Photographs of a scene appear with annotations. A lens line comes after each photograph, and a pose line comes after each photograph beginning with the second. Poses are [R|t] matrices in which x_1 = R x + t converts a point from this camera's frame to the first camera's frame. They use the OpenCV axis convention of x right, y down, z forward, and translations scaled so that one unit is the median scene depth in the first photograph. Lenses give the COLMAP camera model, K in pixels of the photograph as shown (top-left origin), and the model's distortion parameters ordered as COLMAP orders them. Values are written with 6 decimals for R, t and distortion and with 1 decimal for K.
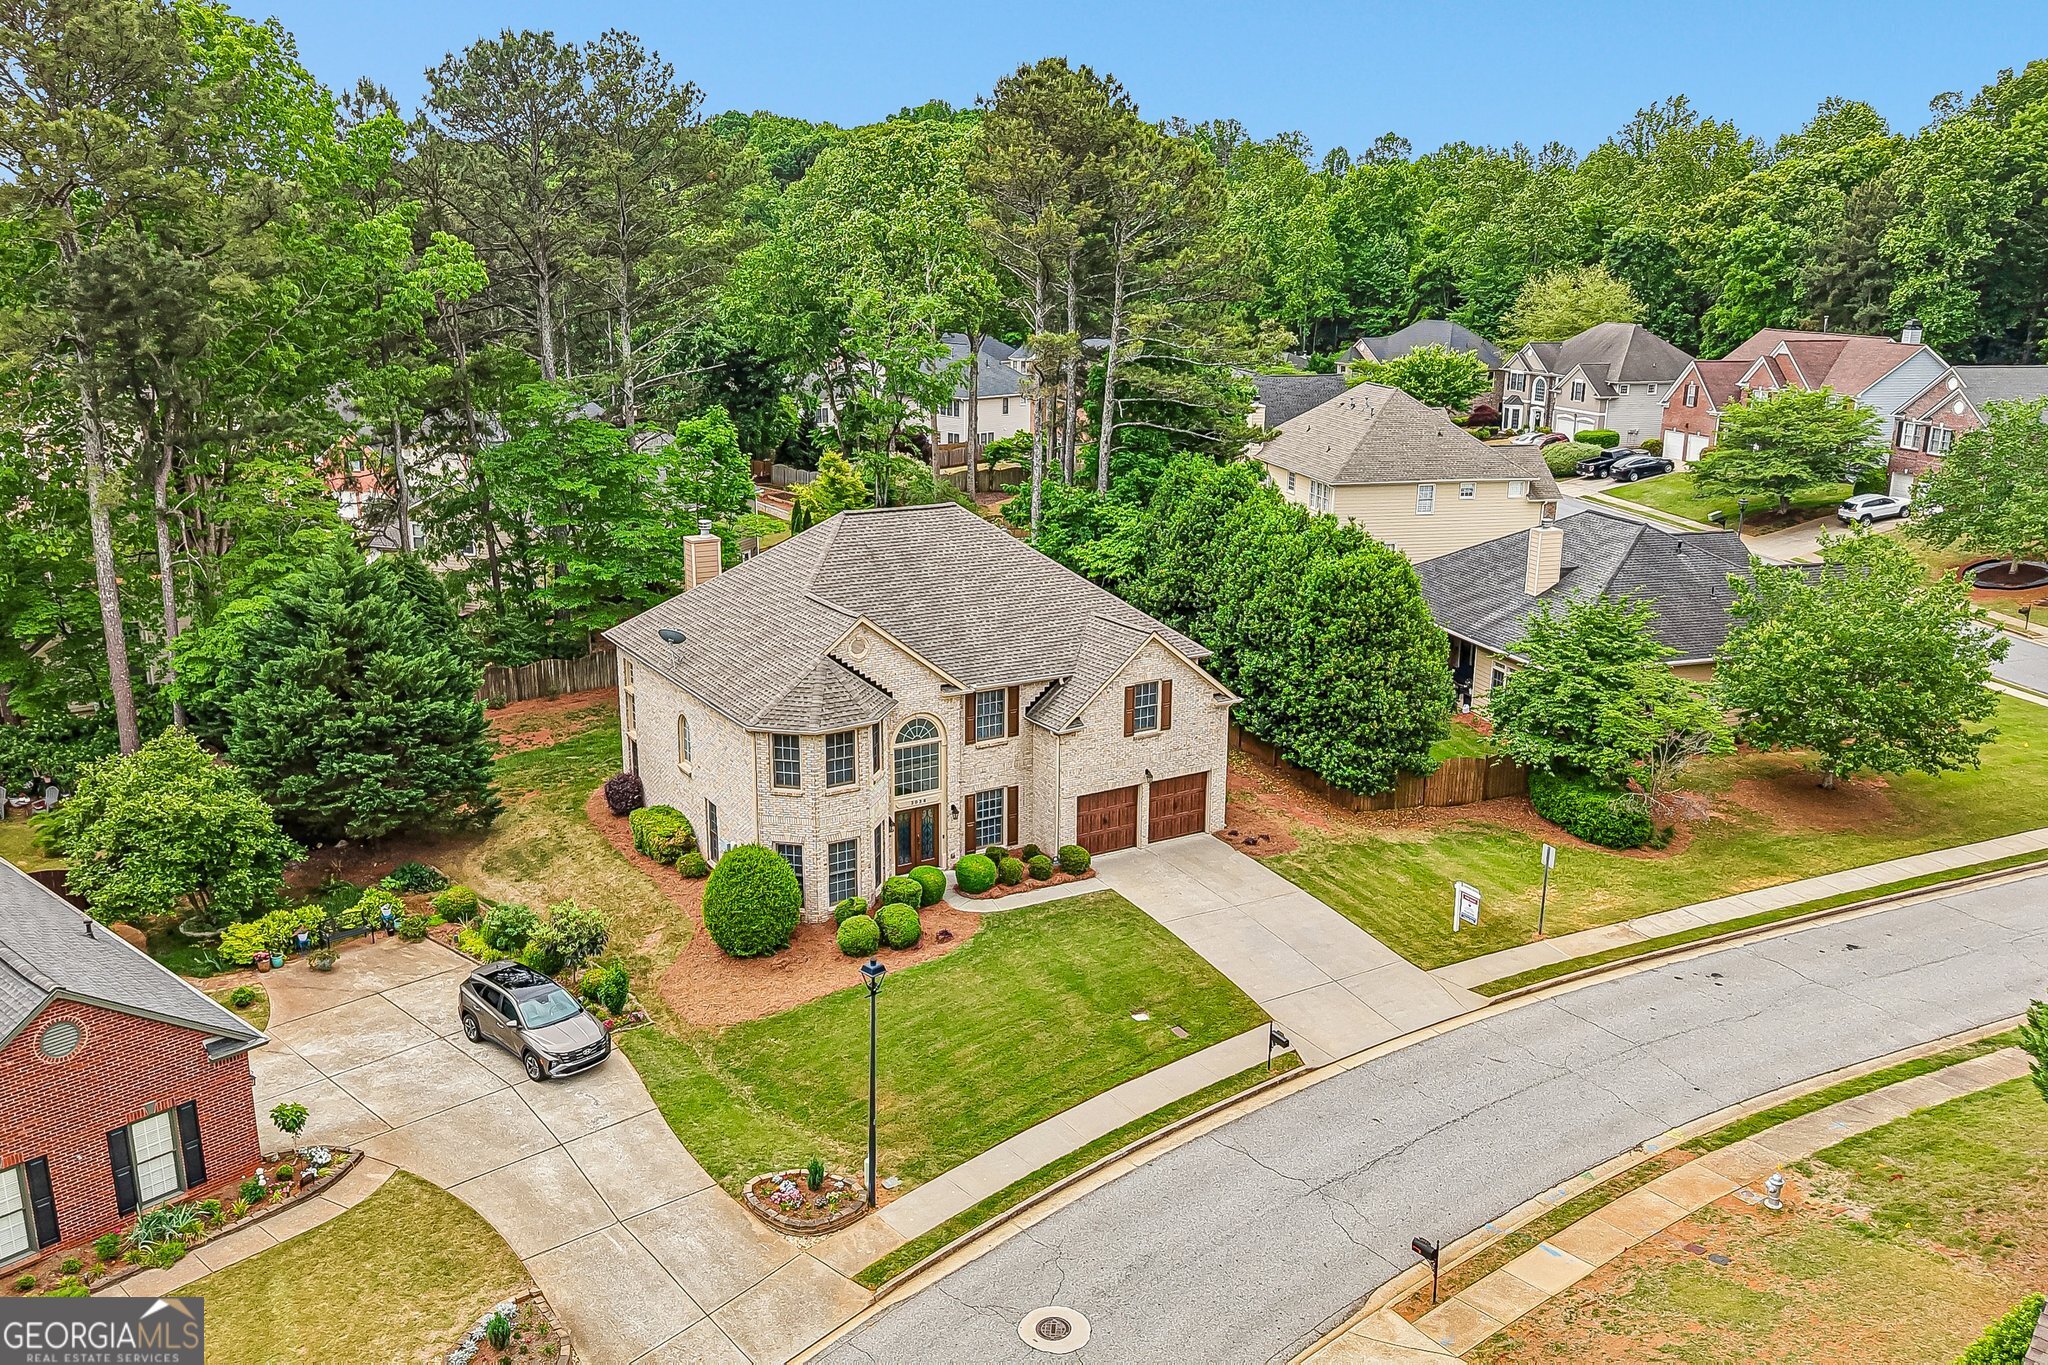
lens RADIAL K [[1626.8, 0, 1024.0], [0, 1626.8, 682.5], [0, 0, 1]] dist [0.048901, -0.082600]
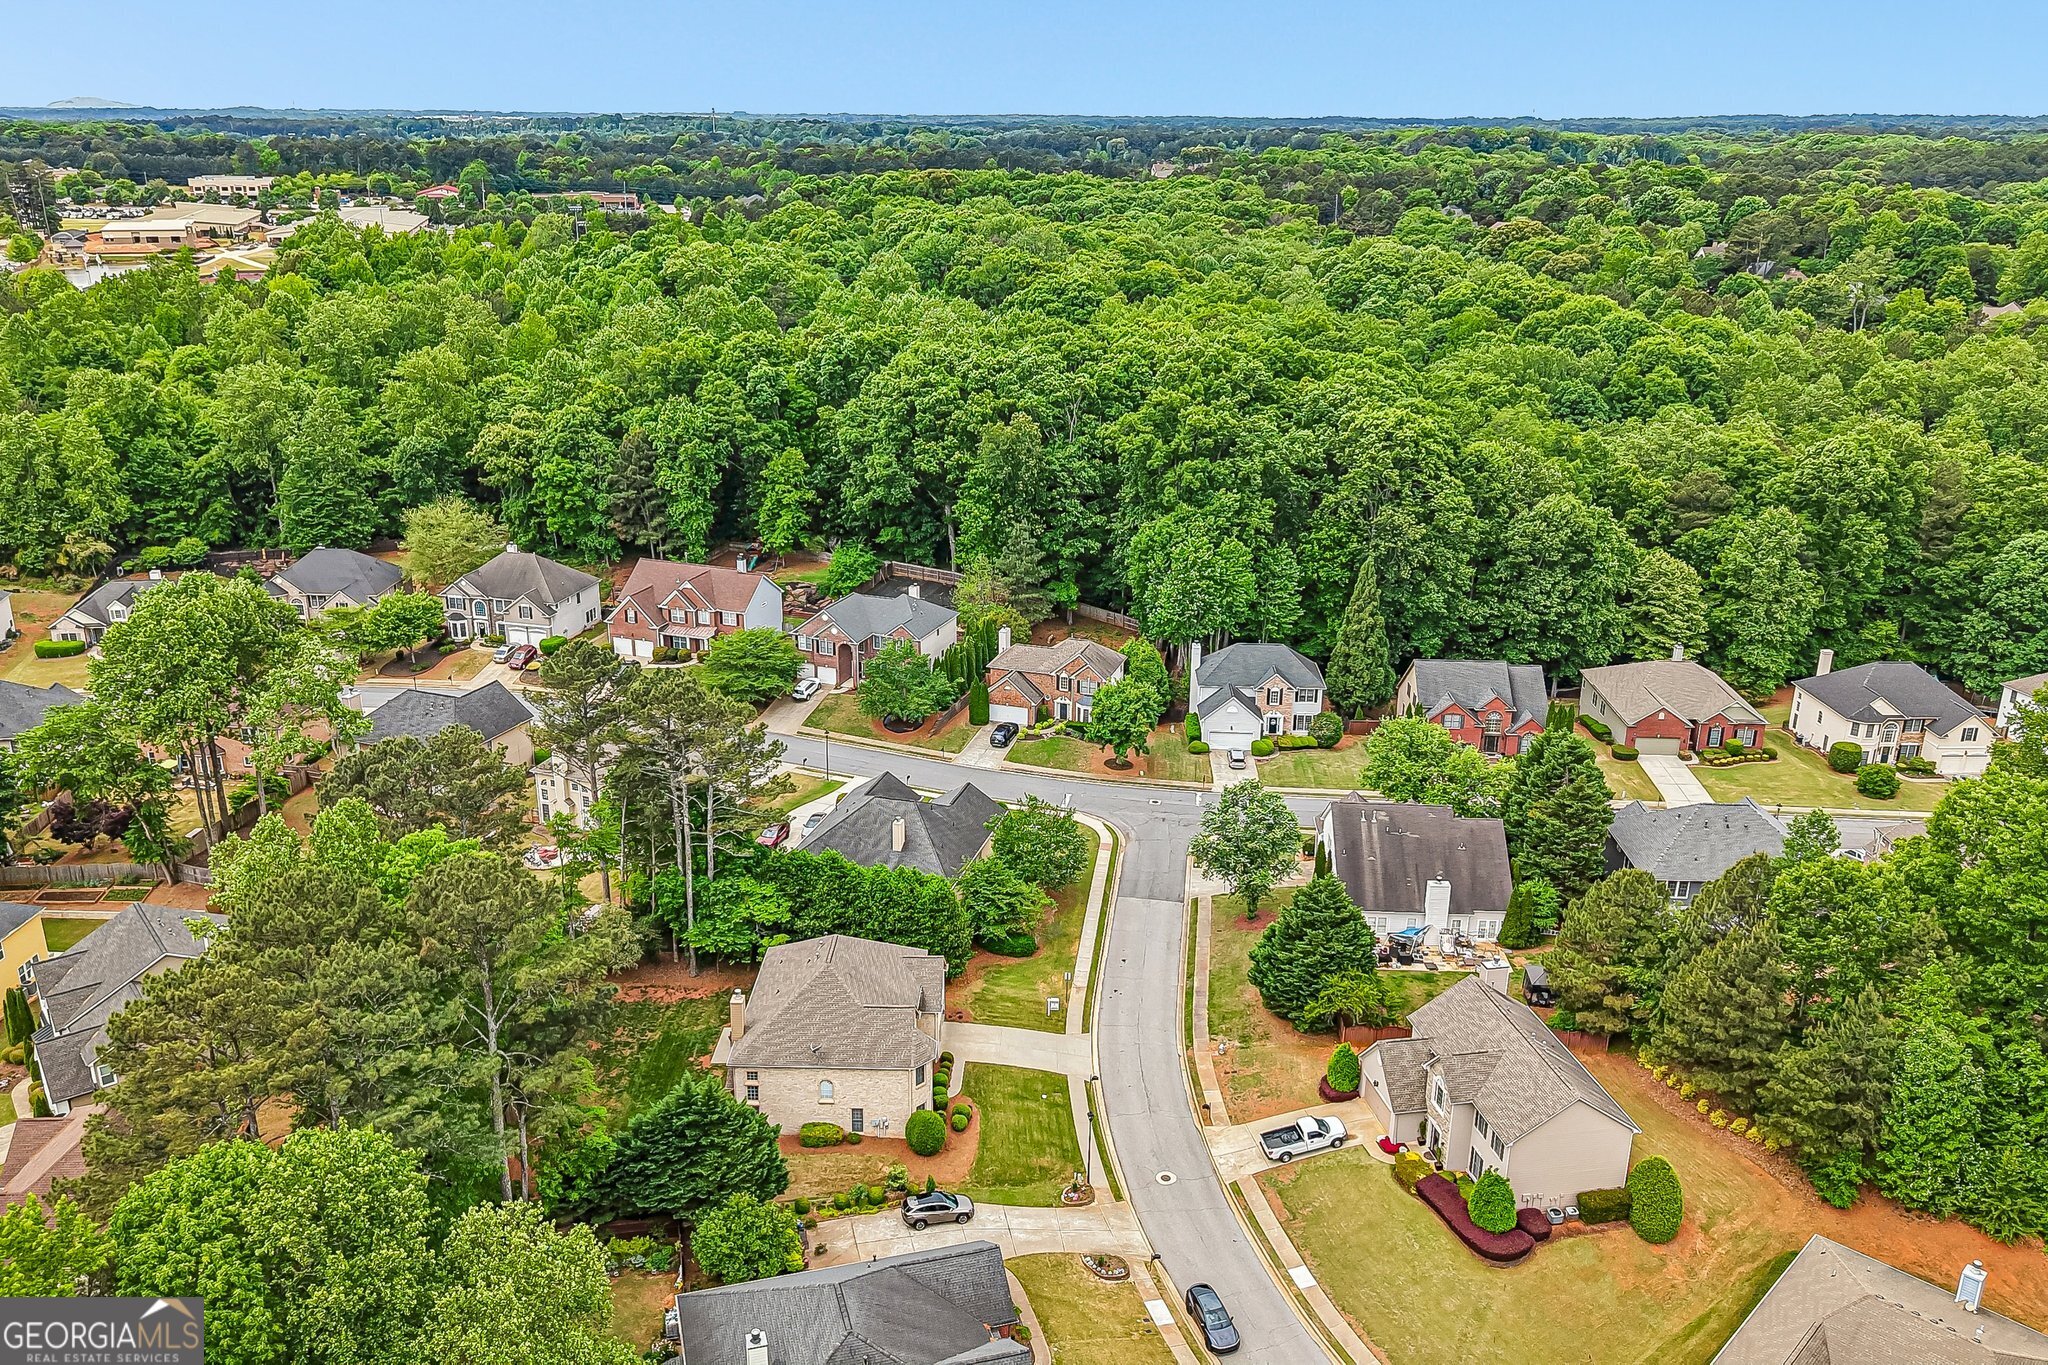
lens RADIAL K [[1626.8, 0, 1024.0], [0, 1626.8, 682.5], [0, 0, 1]] dist [0.048901, -0.082600]
pose [[0.544234, -0.281909, 0.790150, -1.724869], [0.214126, 0.957333, 0.194072, -0.904838], [-0.811147, 0.063571, 0.581378, -0.574830]]
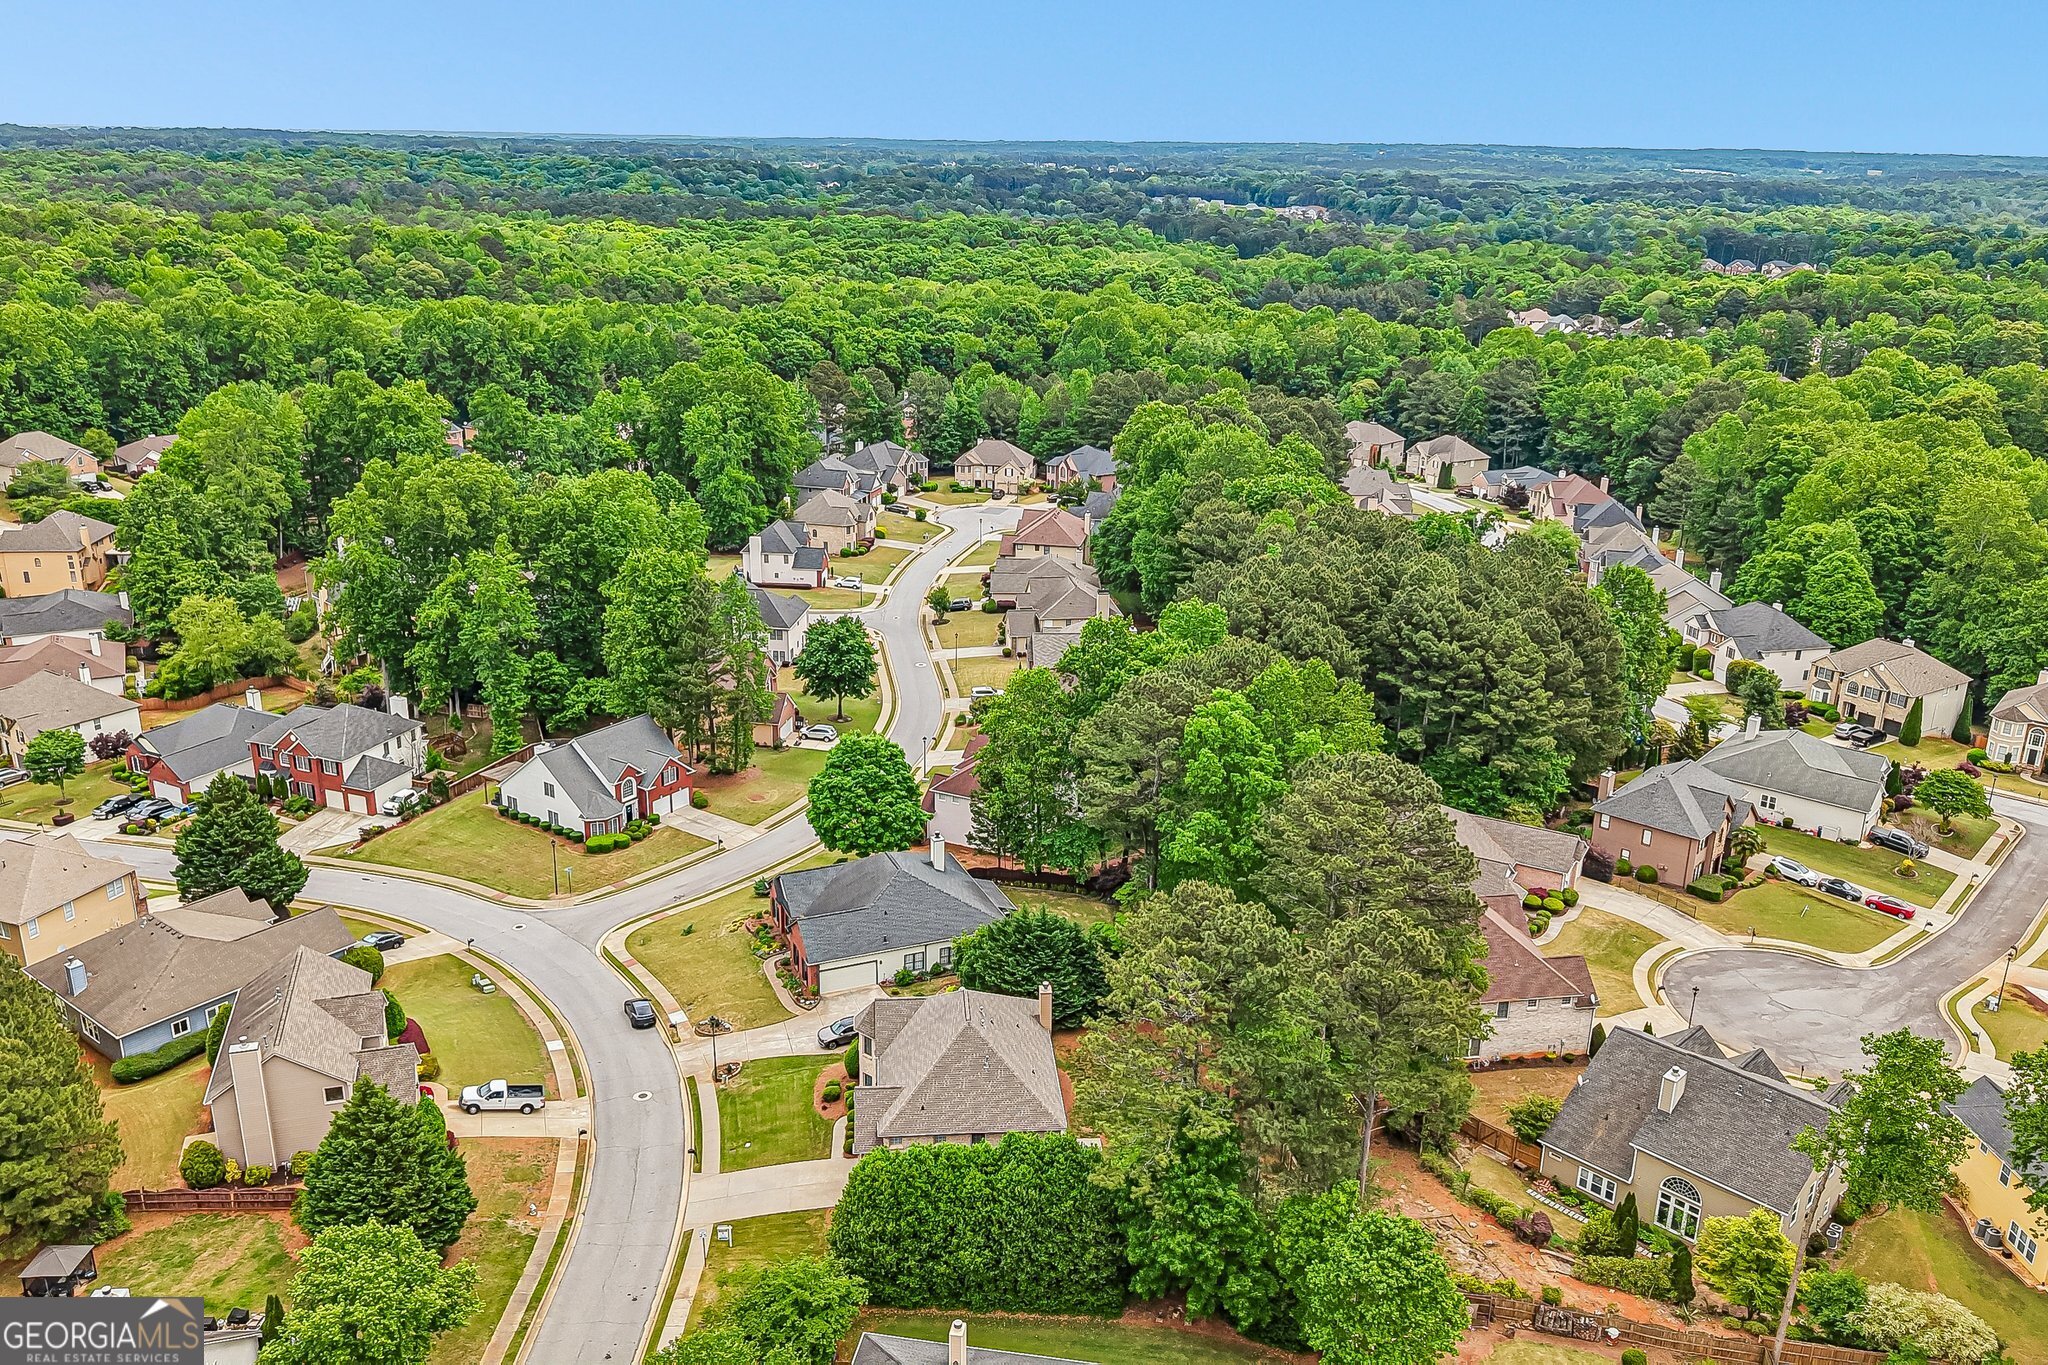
lens RADIAL K [[1627.9, 0, 1024.0], [0, 1627.9, 682.5], [0, 0, 1]] dist [0.091335, -0.154209]
pose [[-0.450491, 0.272707, -0.850111, 1.728525], [-0.246544, 0.877178, 0.412038, -1.493999], [0.858064, 0.395209, -0.327926, 1.732735]]
